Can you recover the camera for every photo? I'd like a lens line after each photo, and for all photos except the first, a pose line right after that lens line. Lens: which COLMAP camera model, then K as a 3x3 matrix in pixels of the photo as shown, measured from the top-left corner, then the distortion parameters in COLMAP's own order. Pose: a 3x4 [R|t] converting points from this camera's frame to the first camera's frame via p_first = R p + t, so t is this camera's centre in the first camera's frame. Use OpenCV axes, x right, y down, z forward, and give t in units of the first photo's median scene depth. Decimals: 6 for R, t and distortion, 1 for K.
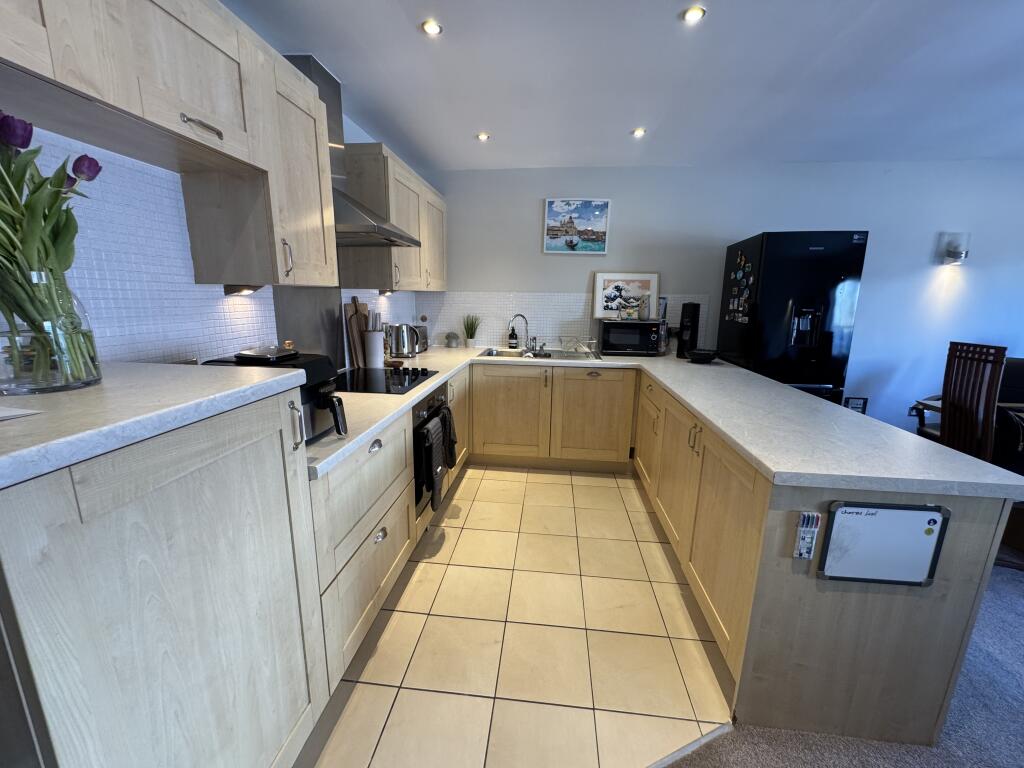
lens RADIAL K [[407.8, 0, 515.9], [0, 407.8, 380.4], [0, 0, 1]] dist [-0.001449, 0.000027]
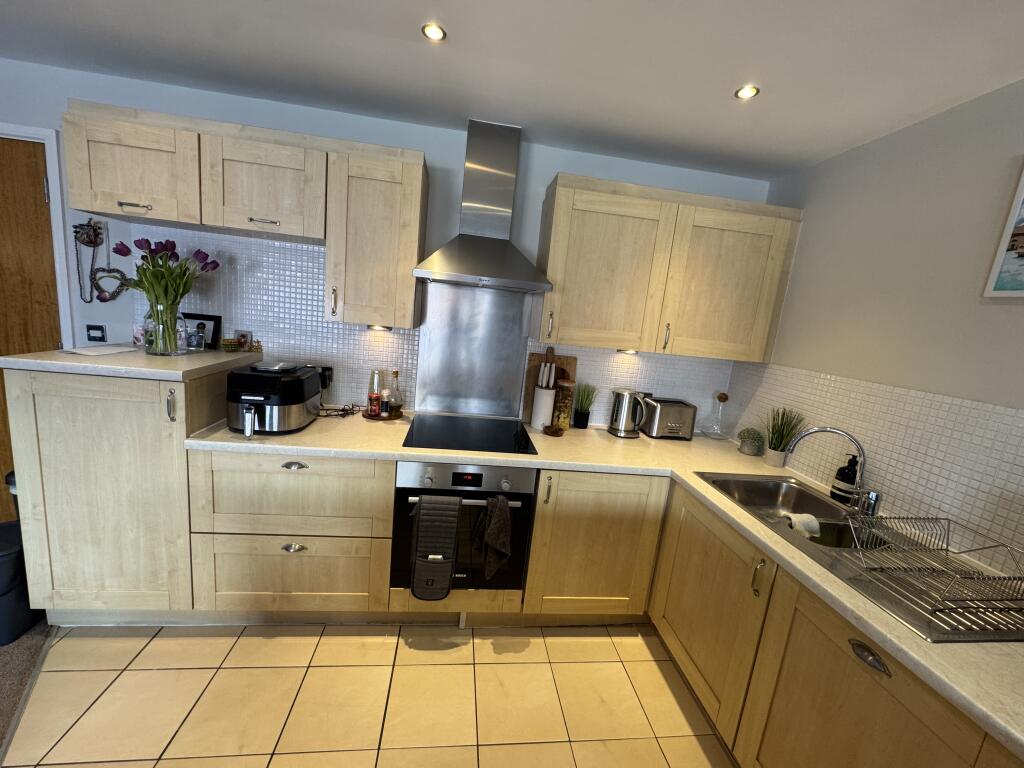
lens RADIAL K [[407.8, 0, 511.5], [0, 407.8, 388.1], [0, 0, 1]] dist [-0.001449, 0.000027]
pose [[0.217502, 0.179561, -0.959401, 0.514967], [-0.296729, 0.948574, 0.110264, -0.215633], [0.929863, 0.260700, 0.259598, 0.769148]]
